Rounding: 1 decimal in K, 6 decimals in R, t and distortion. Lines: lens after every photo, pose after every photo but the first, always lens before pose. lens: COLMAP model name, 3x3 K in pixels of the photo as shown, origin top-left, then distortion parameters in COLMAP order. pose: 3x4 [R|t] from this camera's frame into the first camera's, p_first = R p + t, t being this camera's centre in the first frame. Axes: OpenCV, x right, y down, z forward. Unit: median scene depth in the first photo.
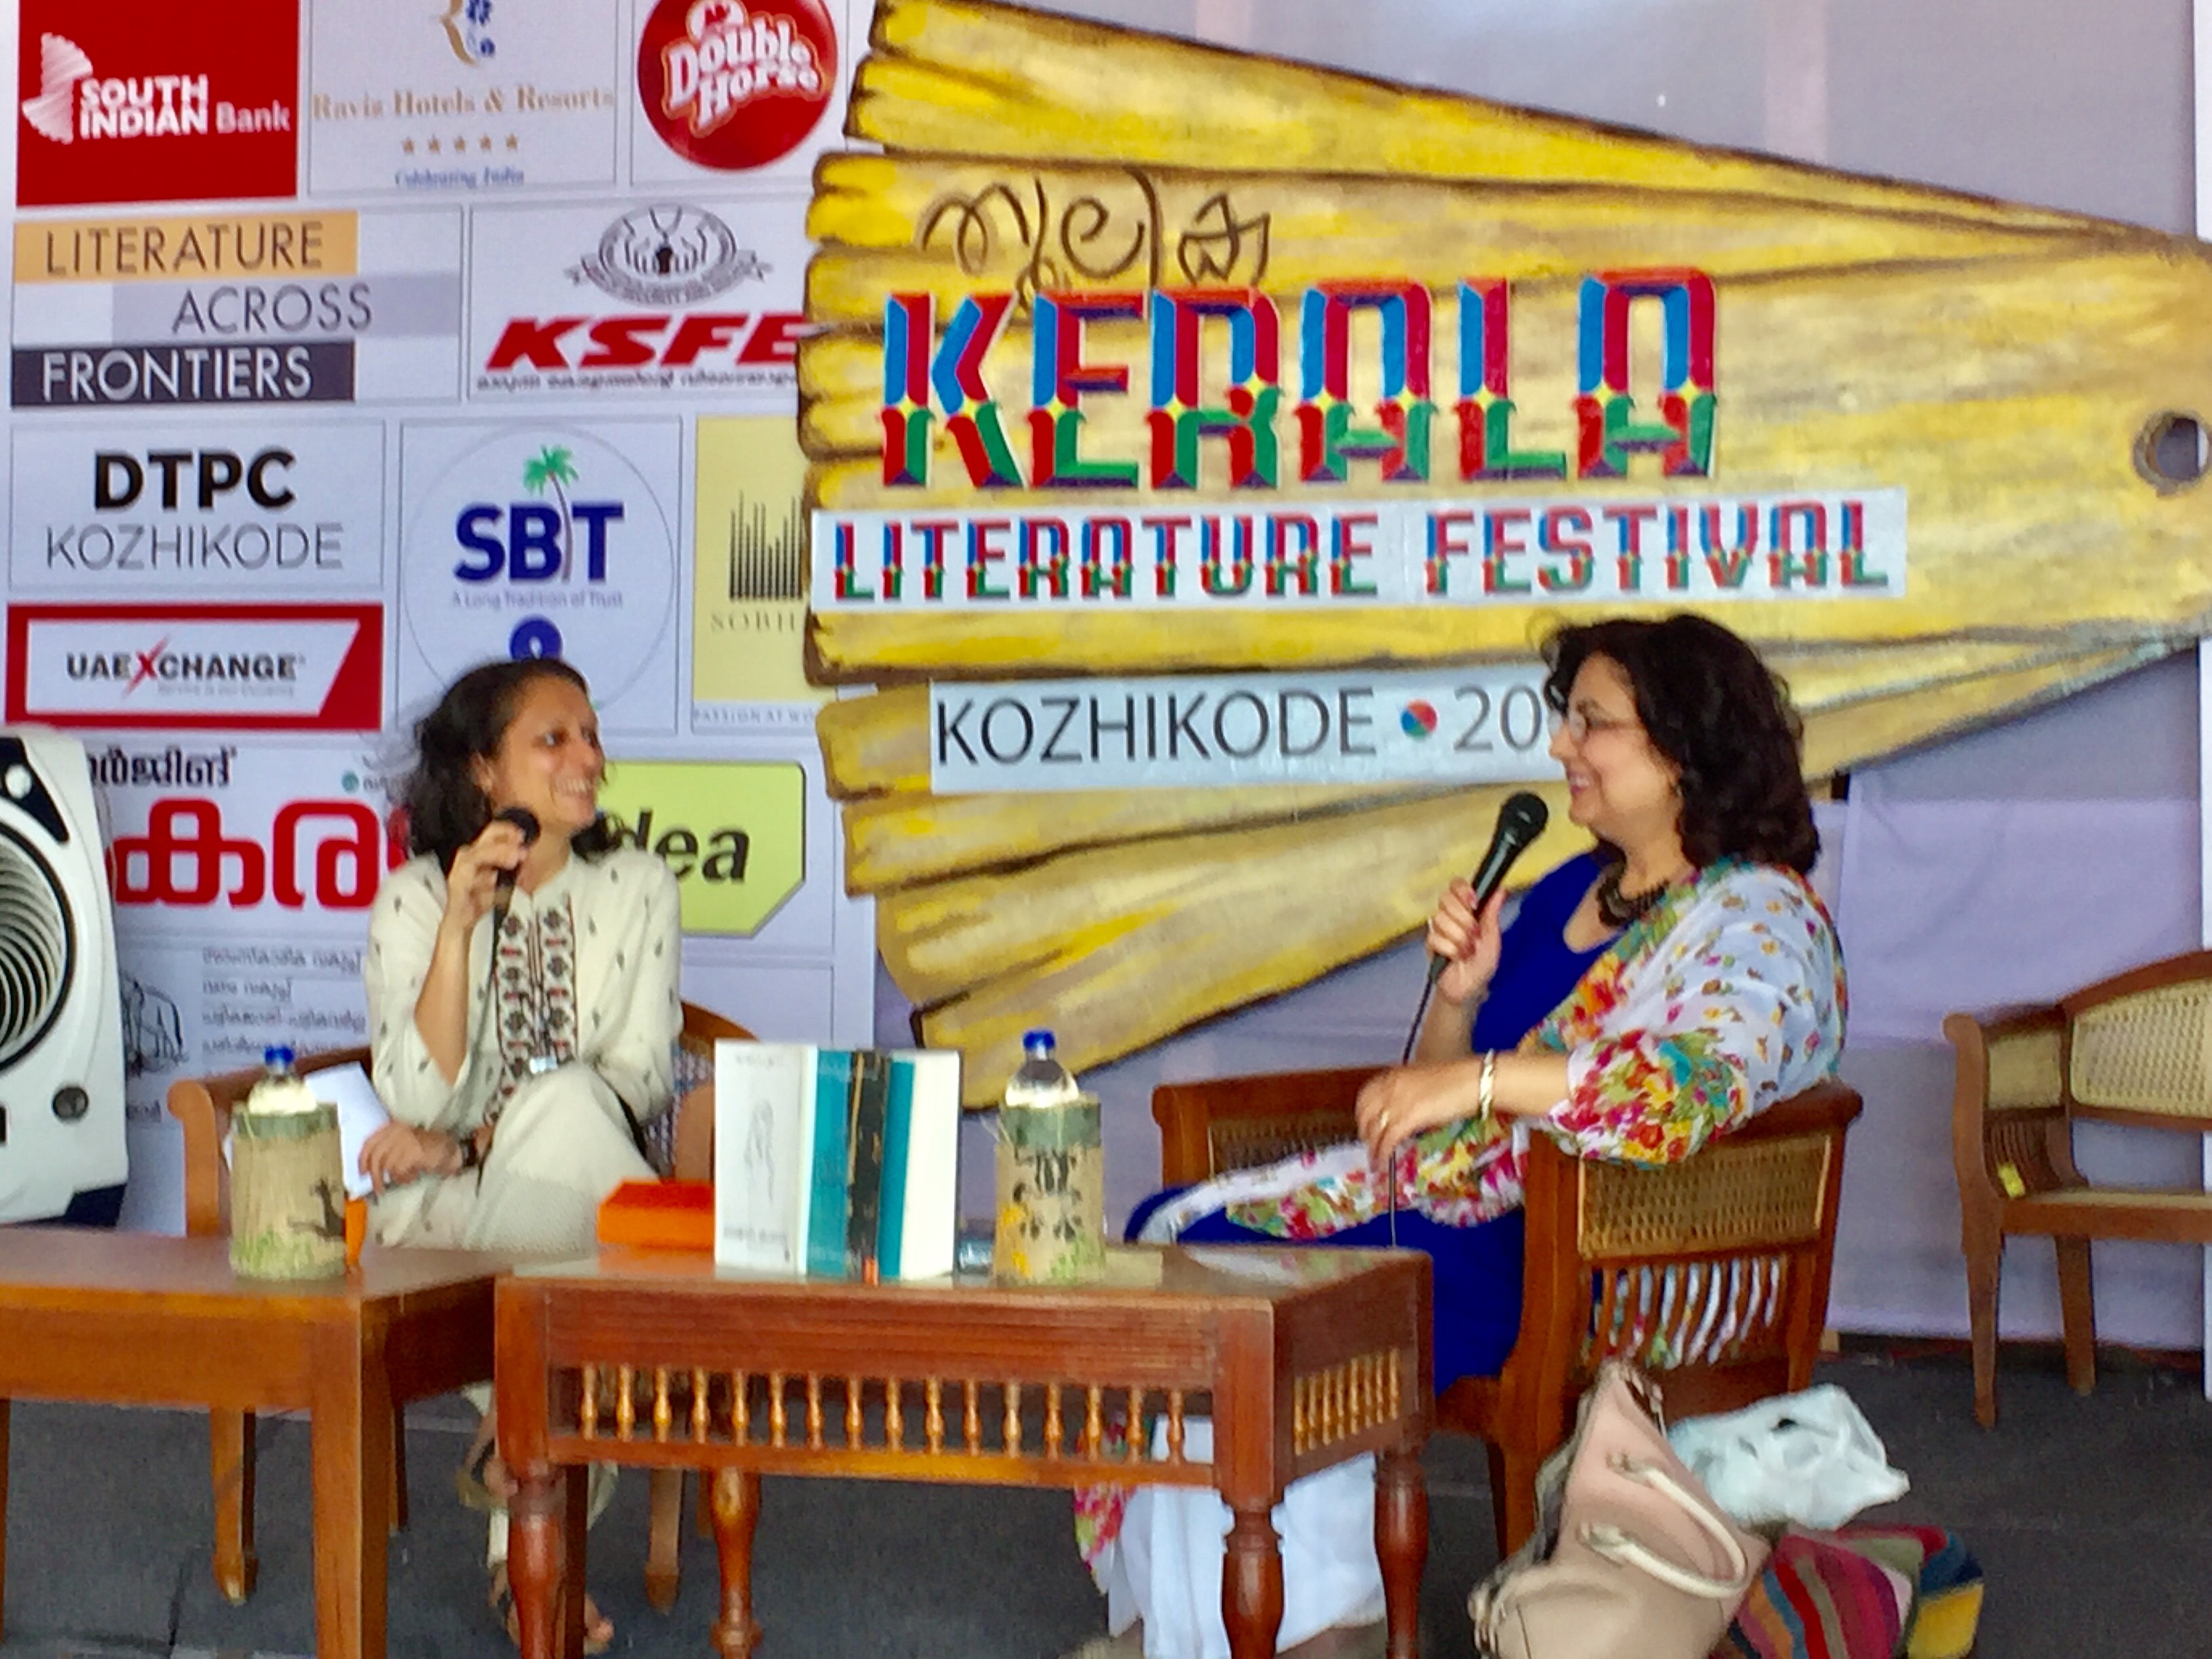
lens RADIAL K [[4467.9, 0, 1234.9], [0, 4467.9, 732.4], [0, 0, 1]] dist [0.029132, 0.000000]
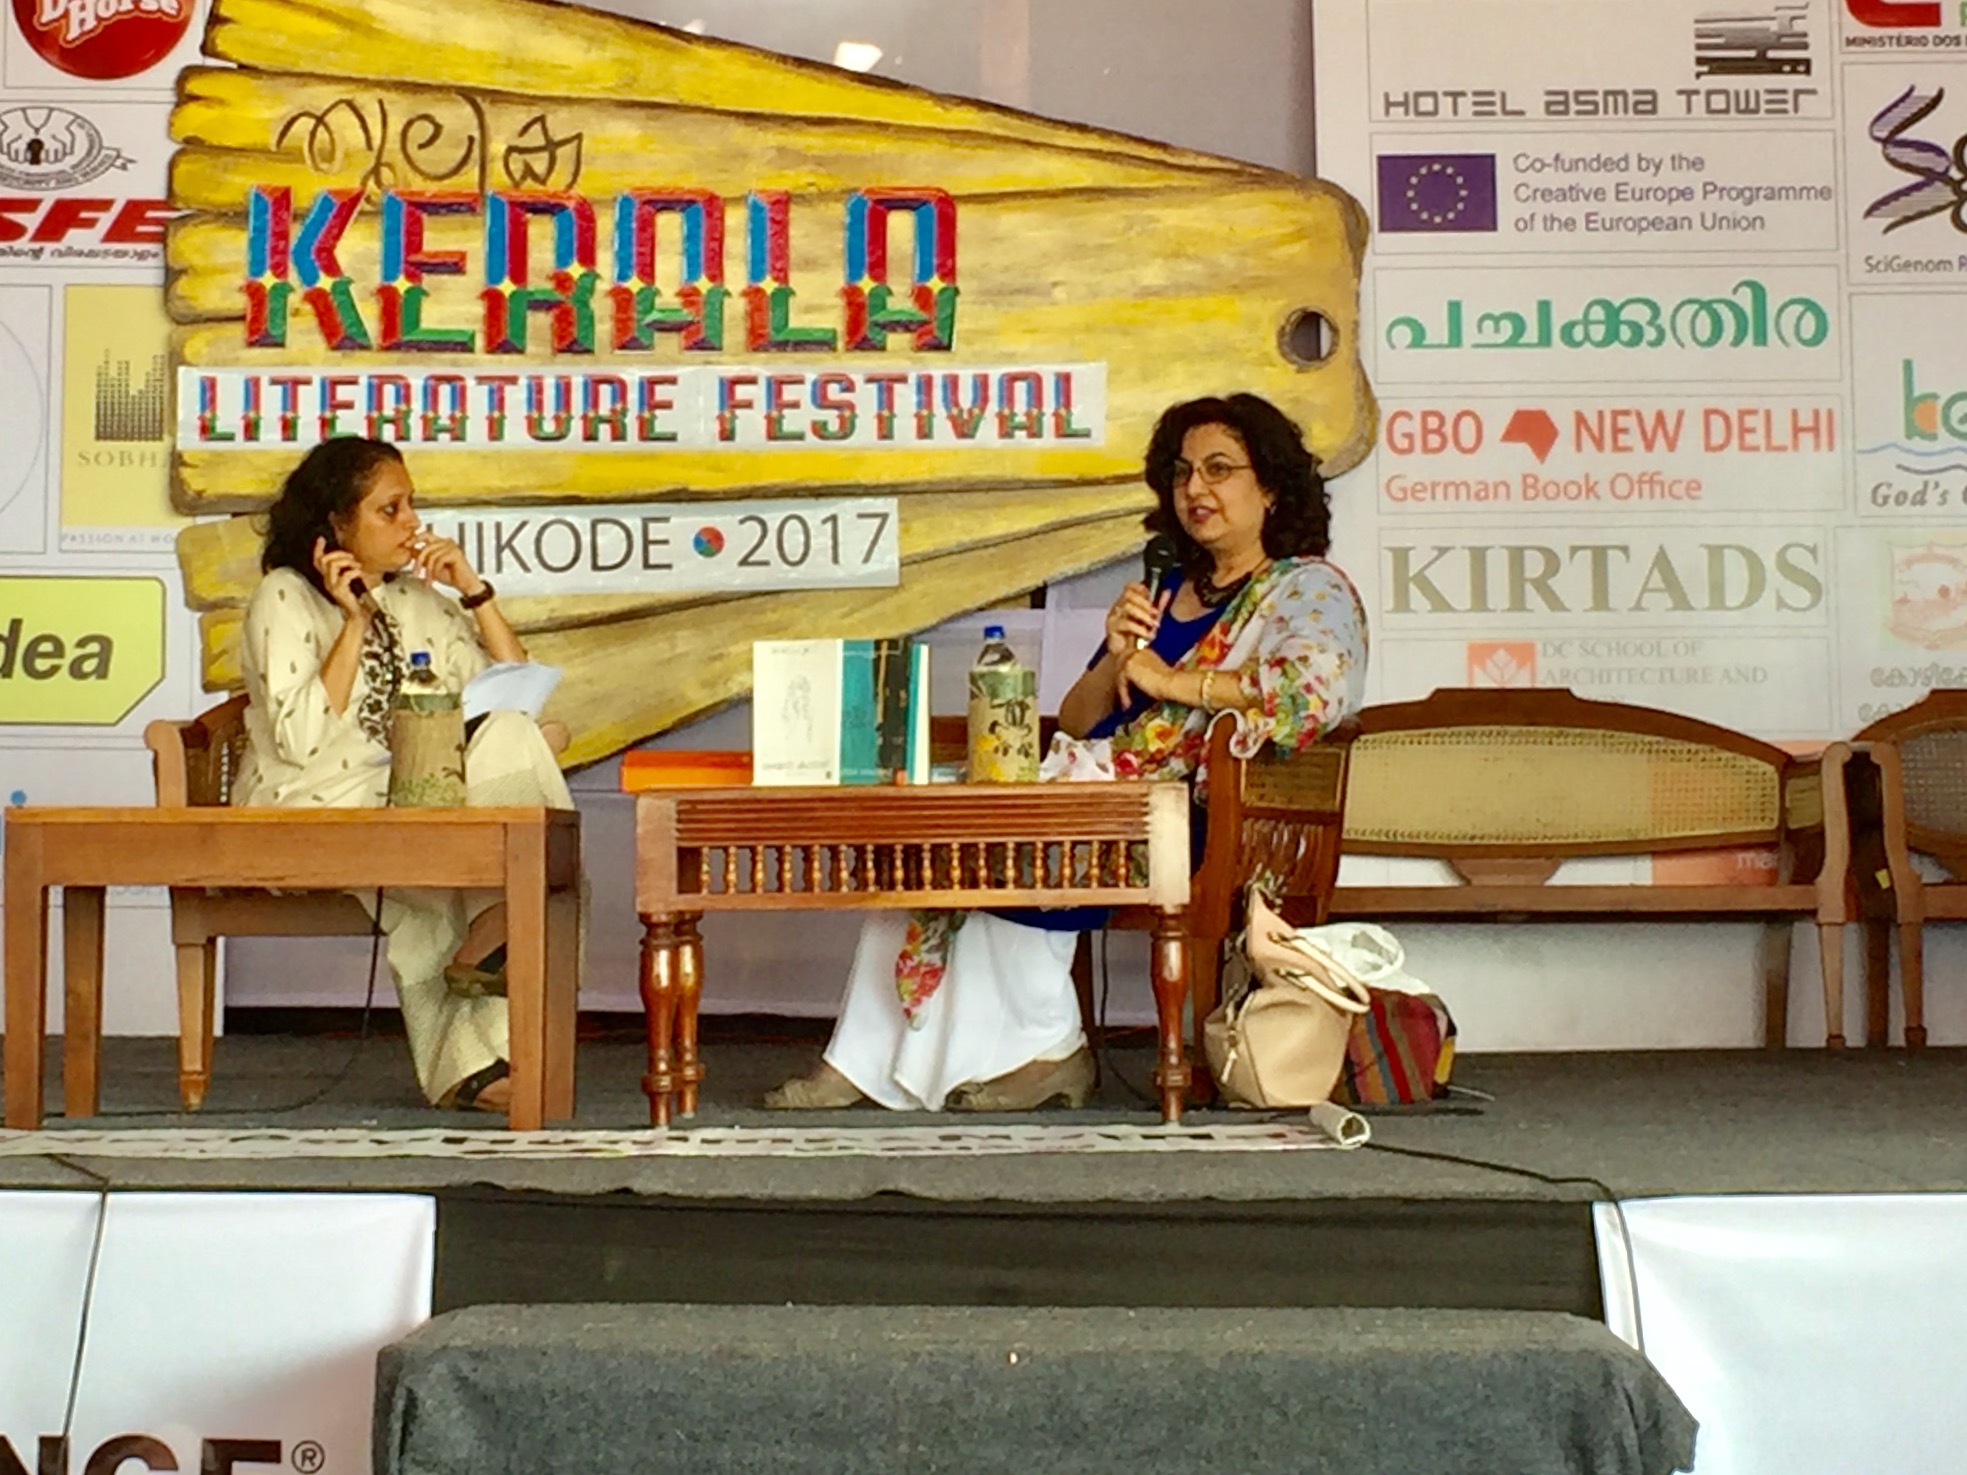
lens RADIAL K [[5161.4, 0, 906.1], [0, 5161.4, 591.7], [0, 0, 1]] dist [0.043159, 0.000000]
pose [[0.953904, 0.015840, 0.299694, -0.334392], [-0.003506, 0.999126, -0.041649, 0.070417], [-0.300092, 0.038678, 0.953126, -0.387658]]
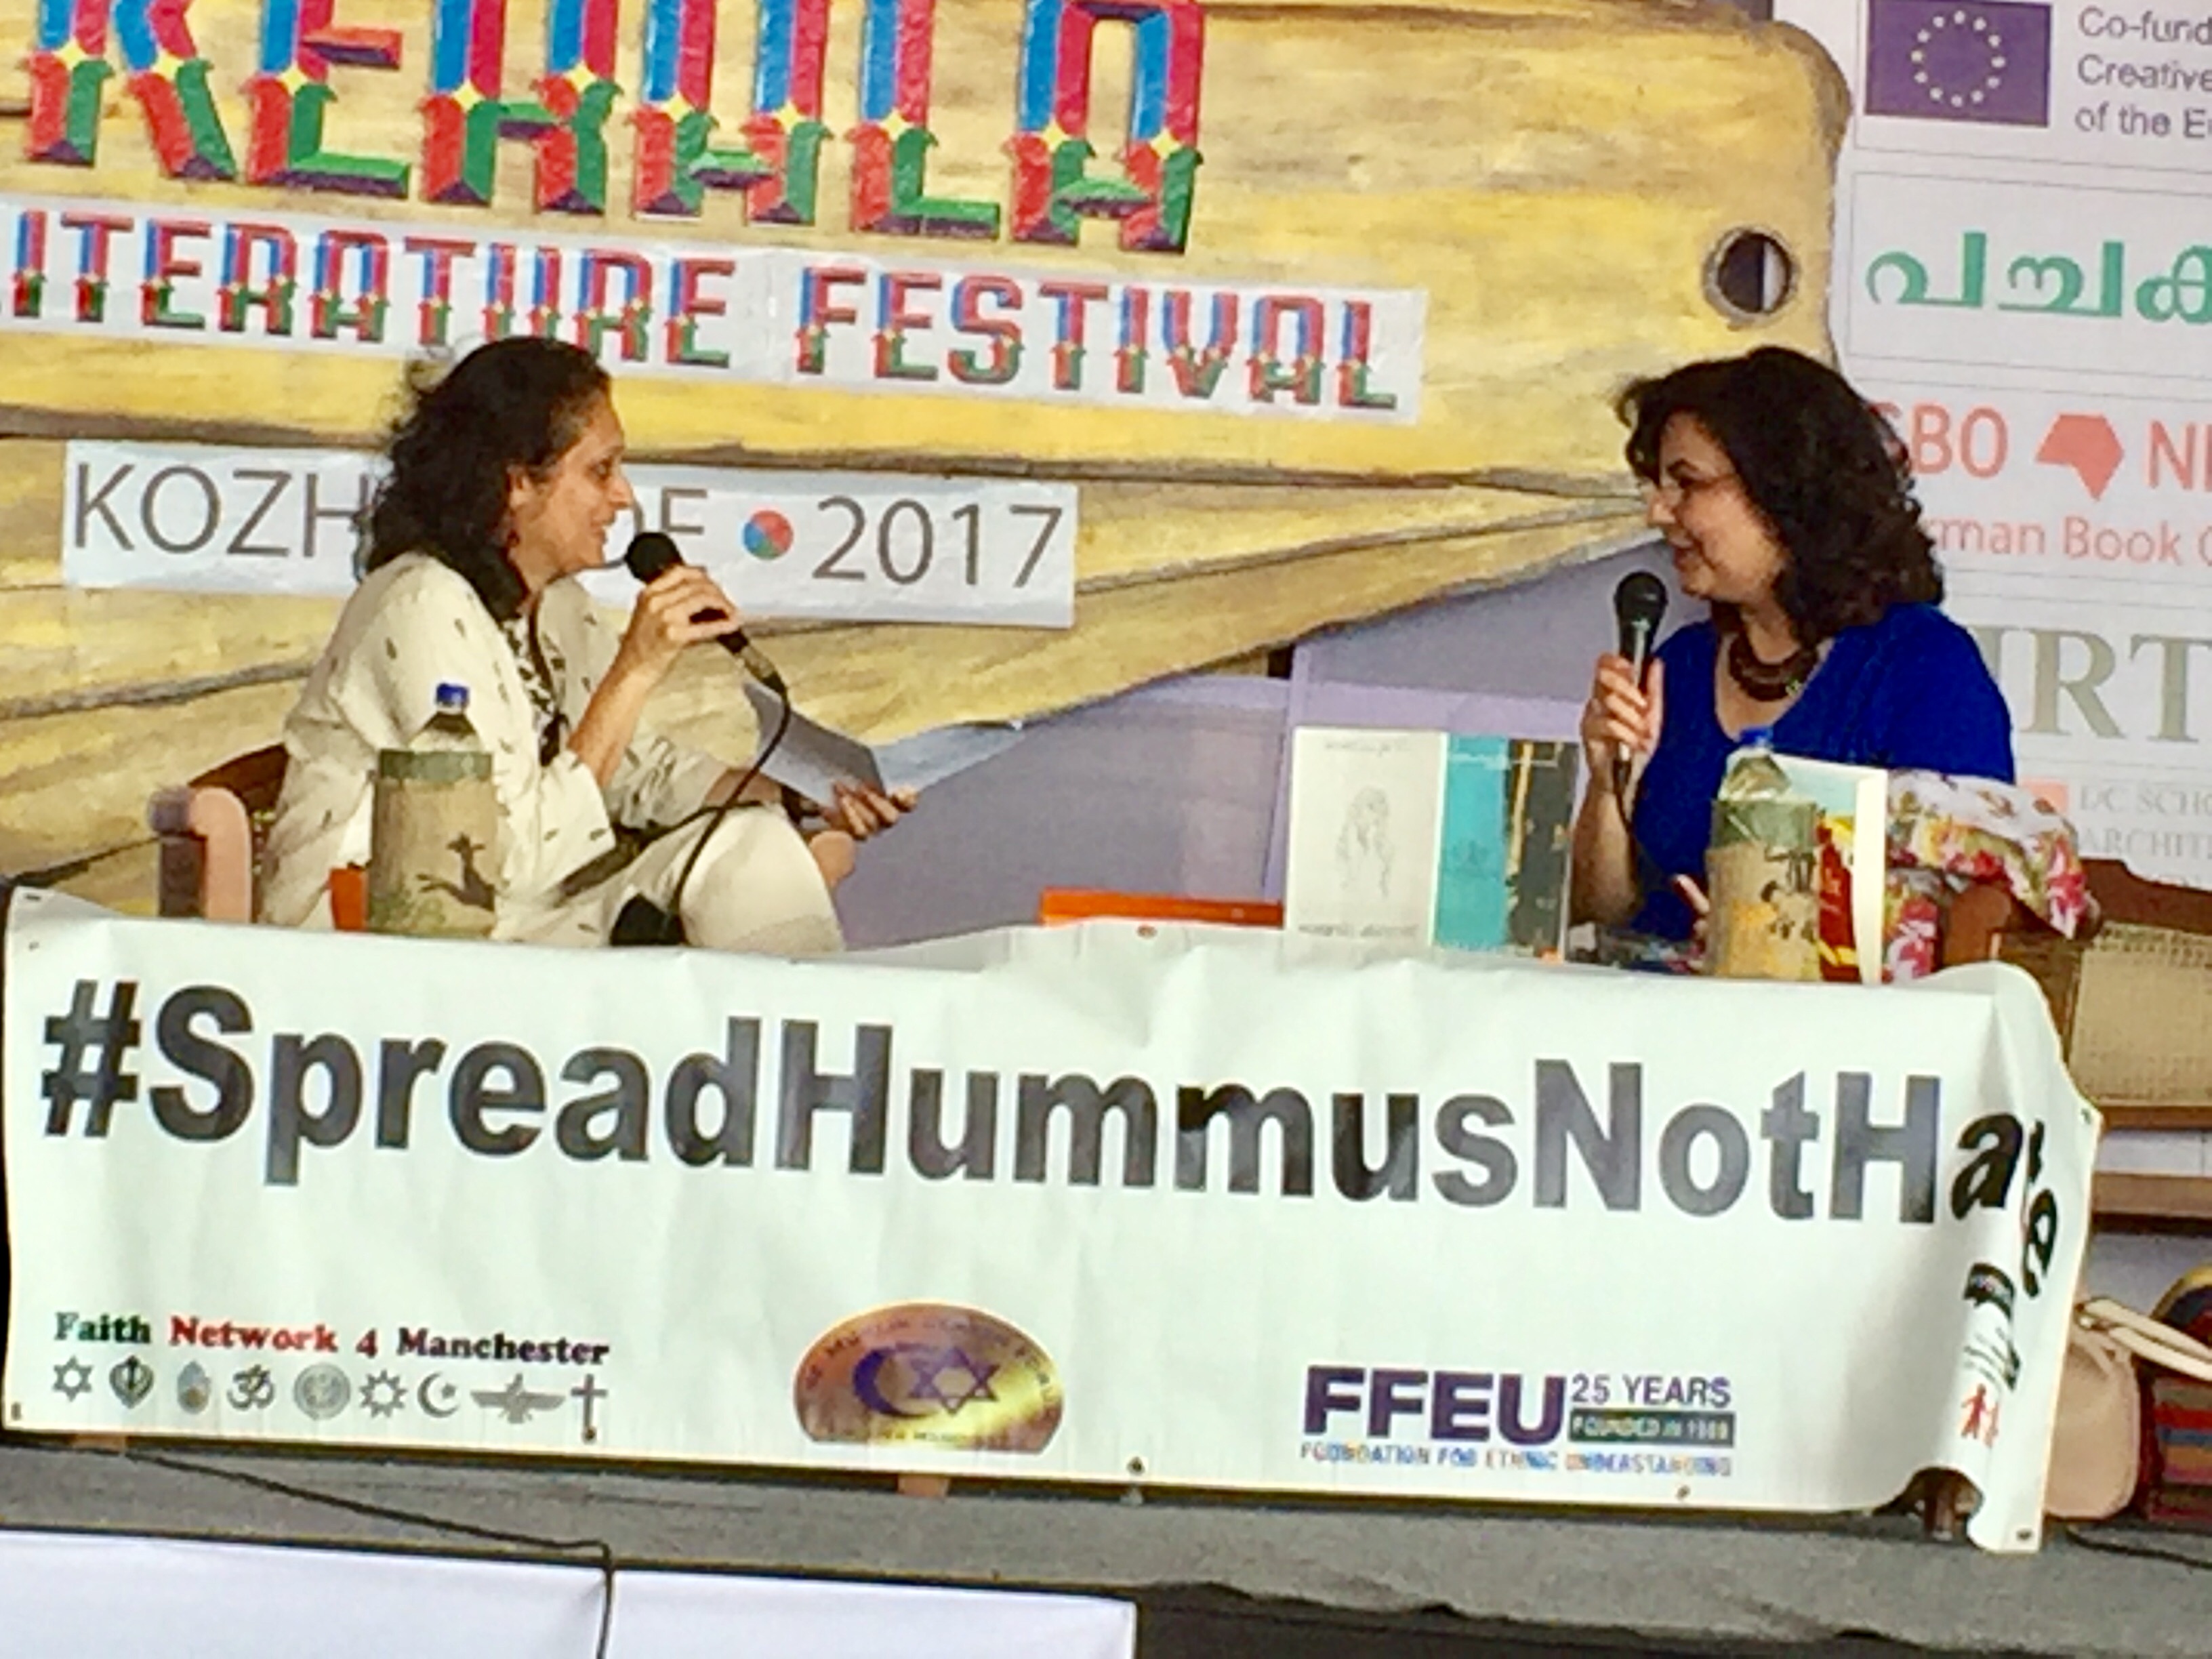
lens RADIAL K [[8441.8, 0, 1155.4], [0, 8441.8, 799.9], [0, 0, 1]] dist [0.031286, 0.000000]
pose [[0.898909, 0.068734, 0.432709, -0.518187], [-0.064521, 0.997617, -0.024431, 0.073317], [-0.433357, -0.005958, 0.901202, -0.335629]]
